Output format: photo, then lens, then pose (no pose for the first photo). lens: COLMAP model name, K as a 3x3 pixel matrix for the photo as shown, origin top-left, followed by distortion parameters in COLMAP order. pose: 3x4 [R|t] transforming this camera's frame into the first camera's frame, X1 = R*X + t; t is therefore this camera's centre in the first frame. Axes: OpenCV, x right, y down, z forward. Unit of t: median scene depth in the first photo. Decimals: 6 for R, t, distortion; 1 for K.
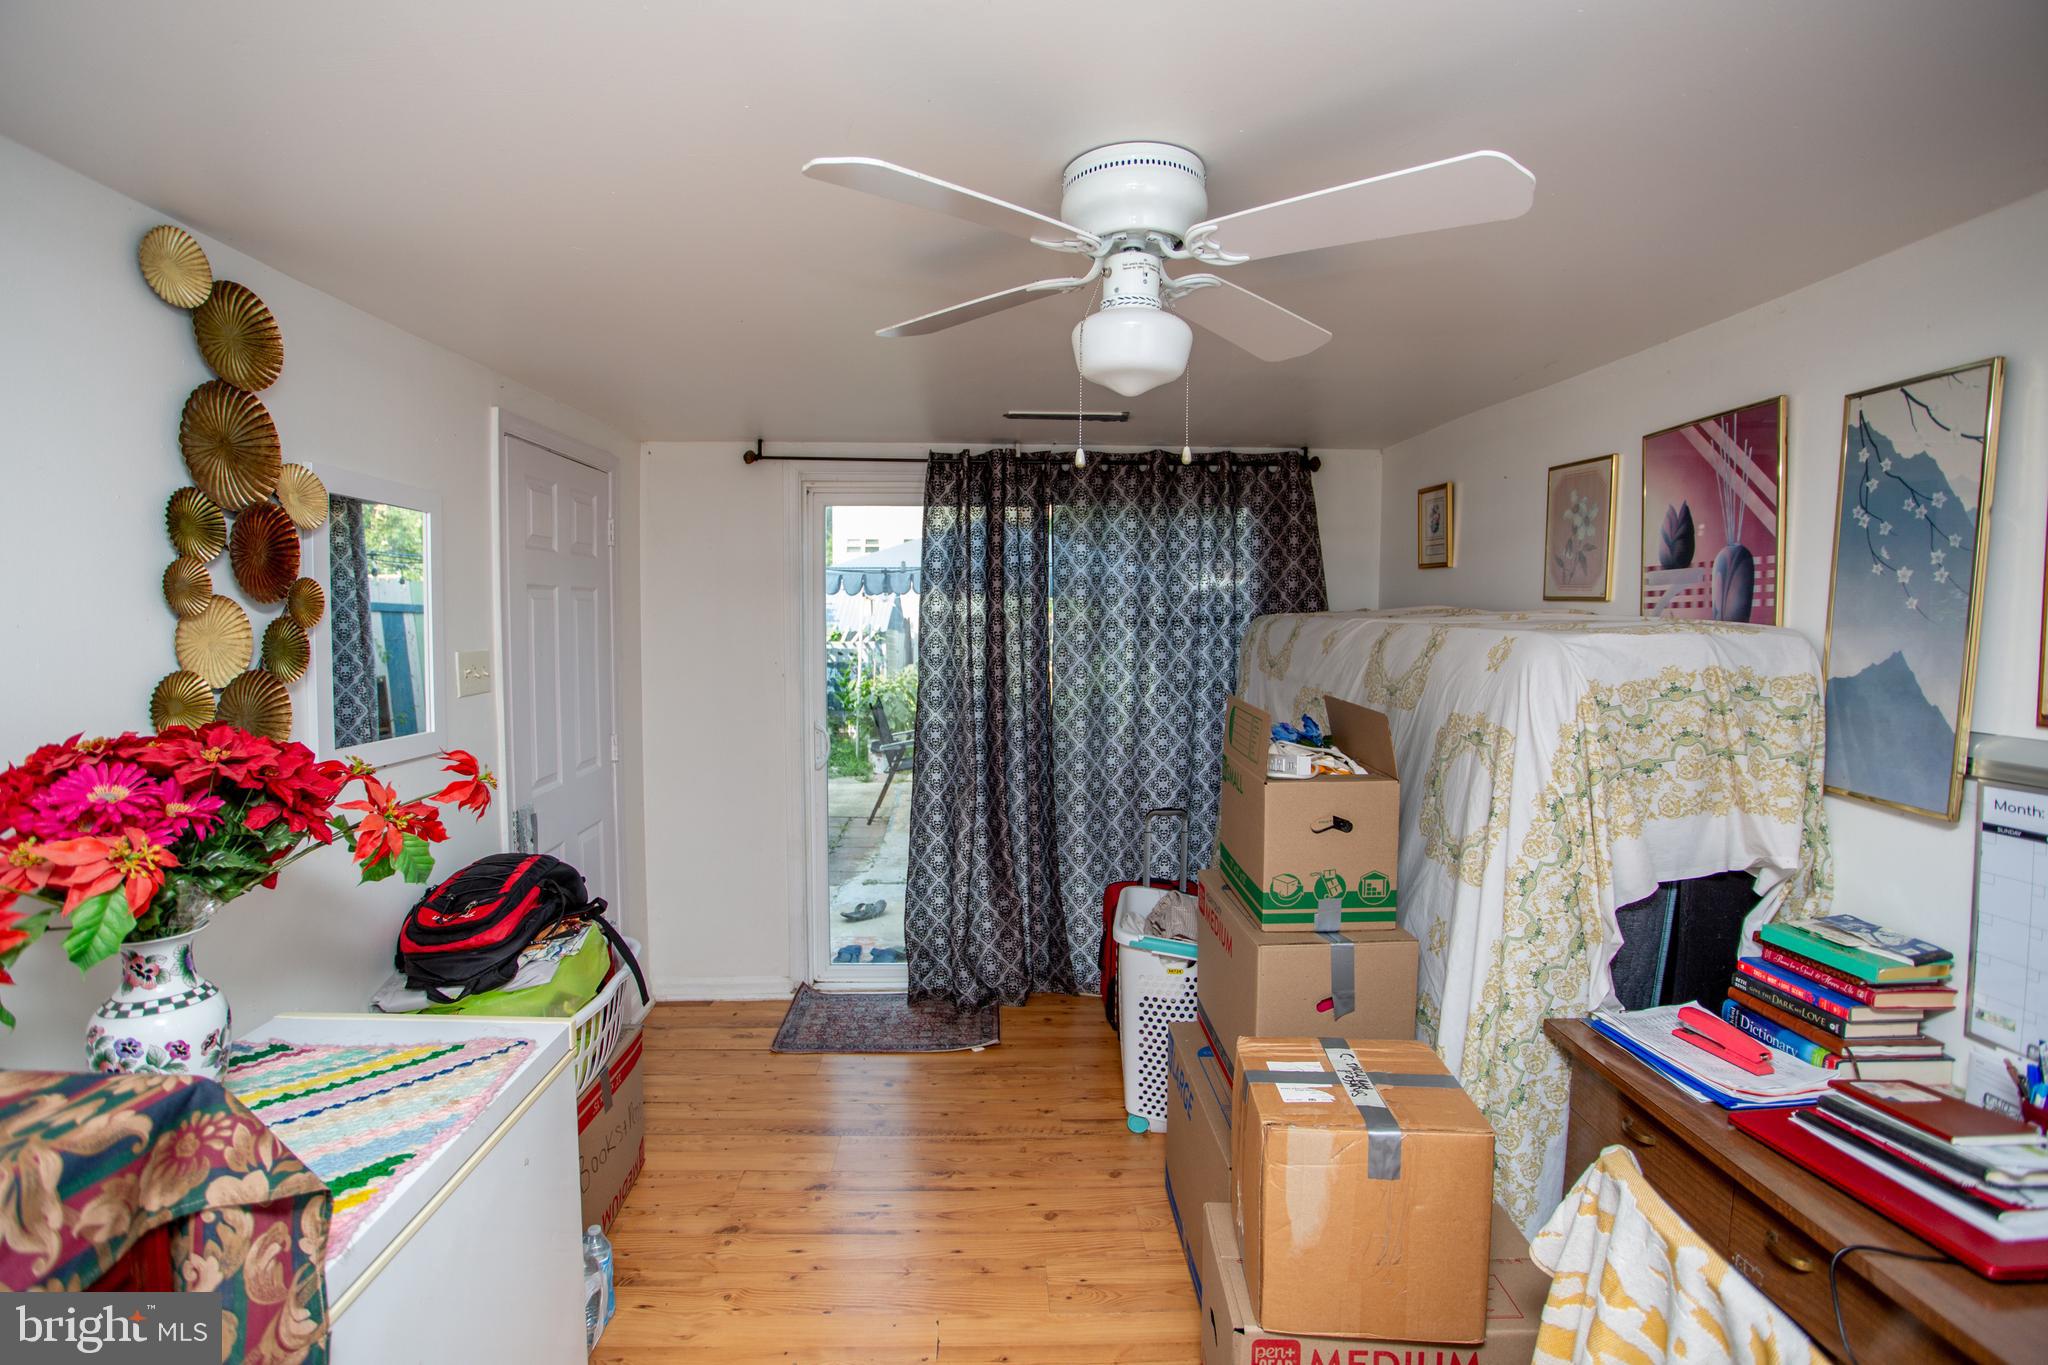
lens RADIAL K [[993.5, 0, 1012.2], [0, 993.5, 671.5], [0, 0, 1]] dist [-0.072820, 0.030134]
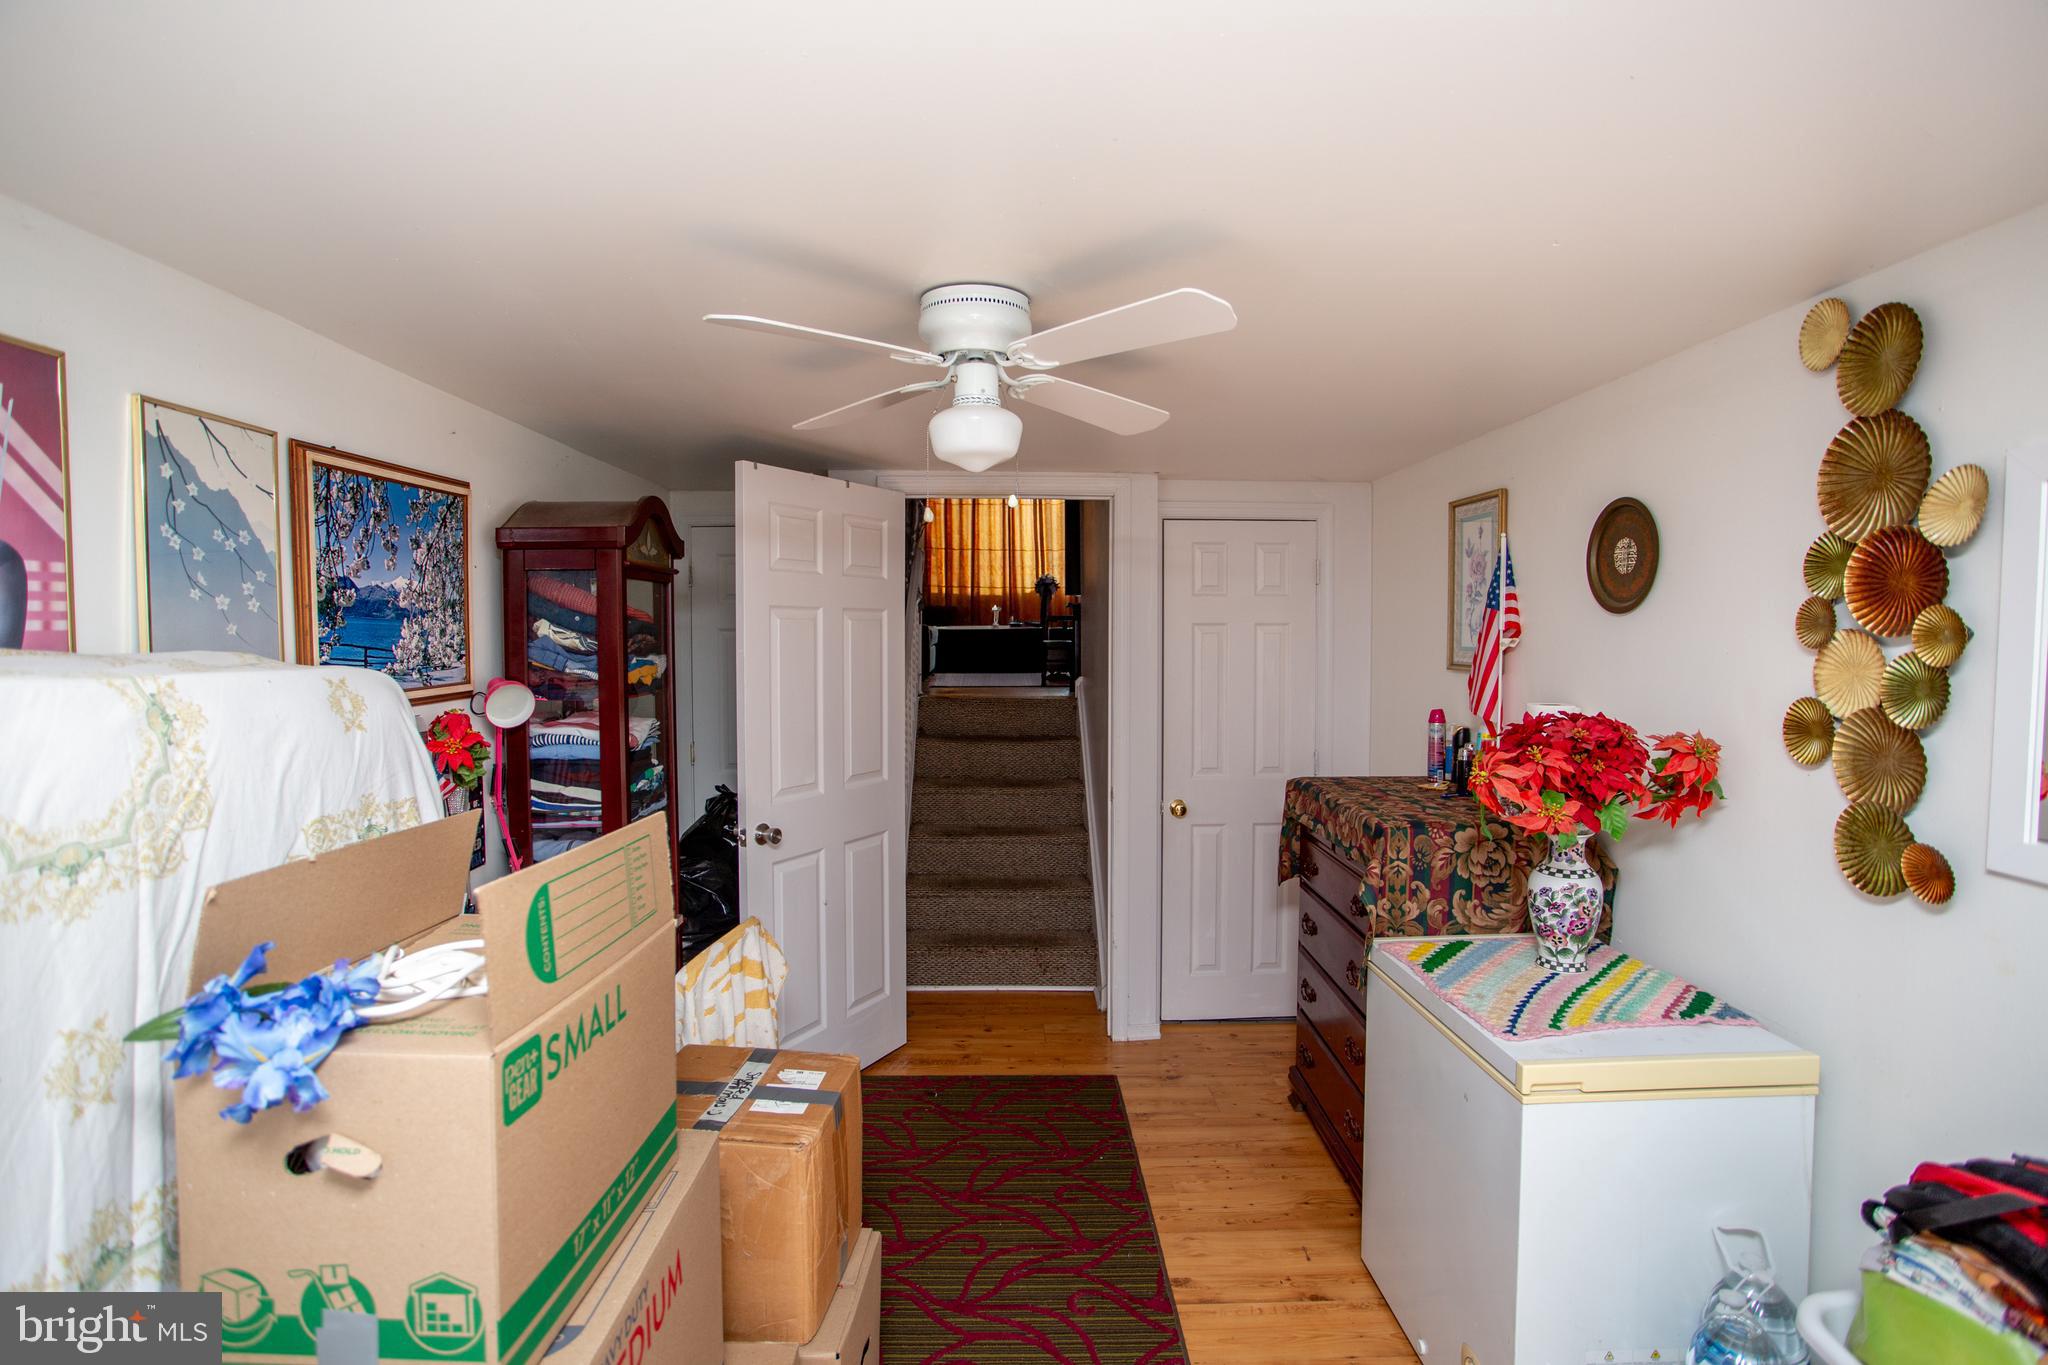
lens RADIAL K [[993.5, 0, 1009.3], [0, 993.5, 674.5], [0, 0, 1]] dist [-0.072820, 0.030134]
pose [[-0.999794, -0.005531, 0.019514, 0.036345], [-0.003537, 0.994899, 0.100813, -0.103180], [-0.019972, 0.100723, -0.994714, 1.603221]]
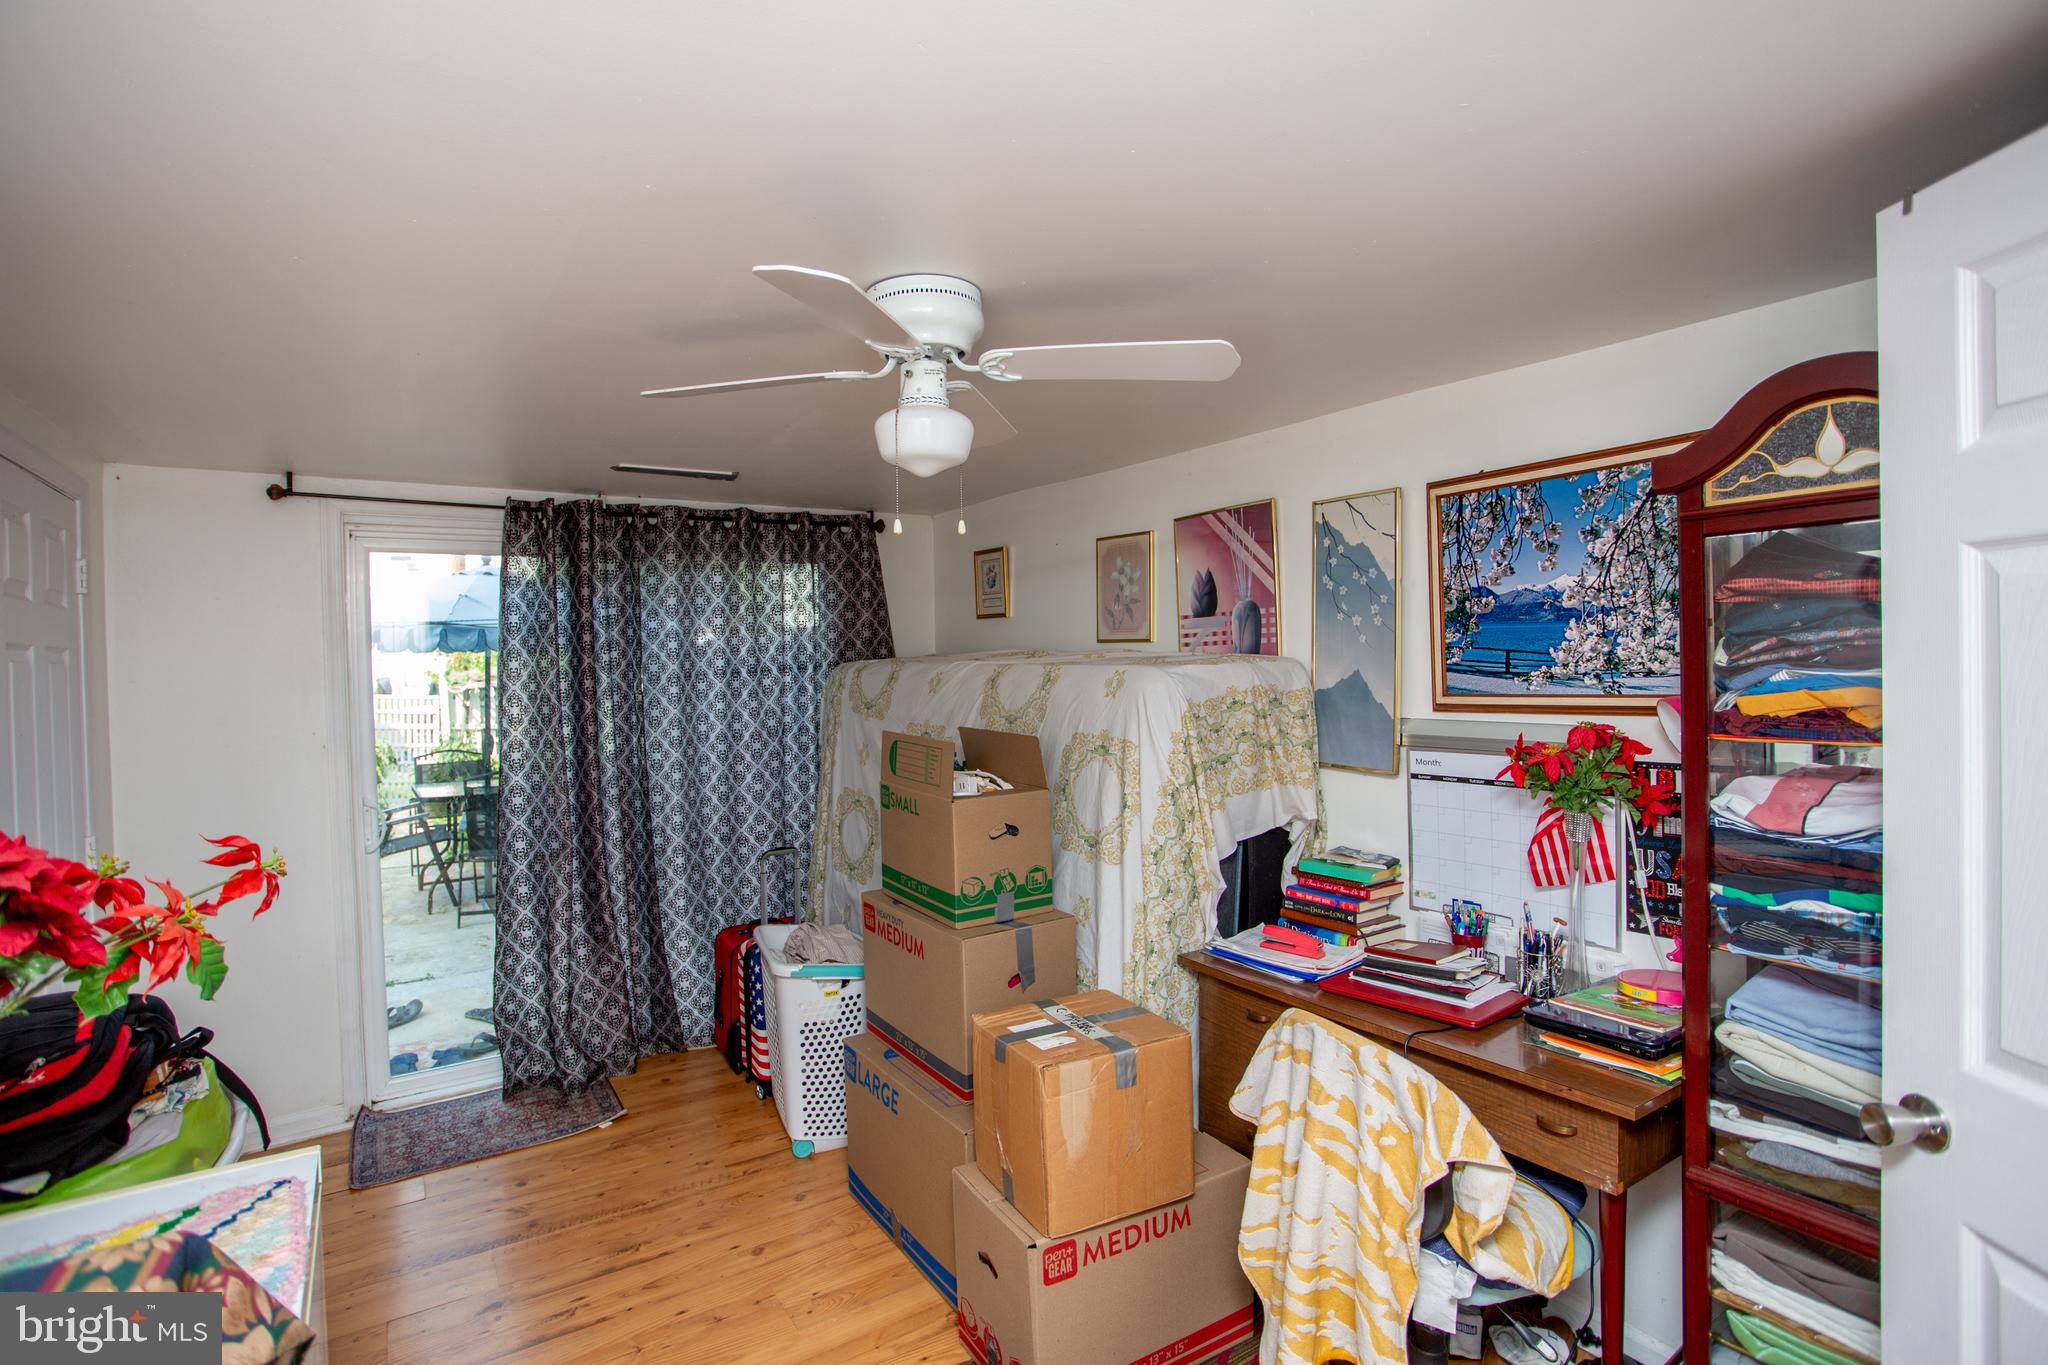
lens RADIAL K [[993.5, 0, 1012.8], [0, 993.5, 671.3], [0, 0, 1]] dist [-0.072820, 0.030134]
pose [[0.849801, -0.030328, 0.526230, -0.302059], [0.057756, 0.997690, -0.035770, 0.005045], [-0.523930, 0.060791, 0.849589, -0.049312]]
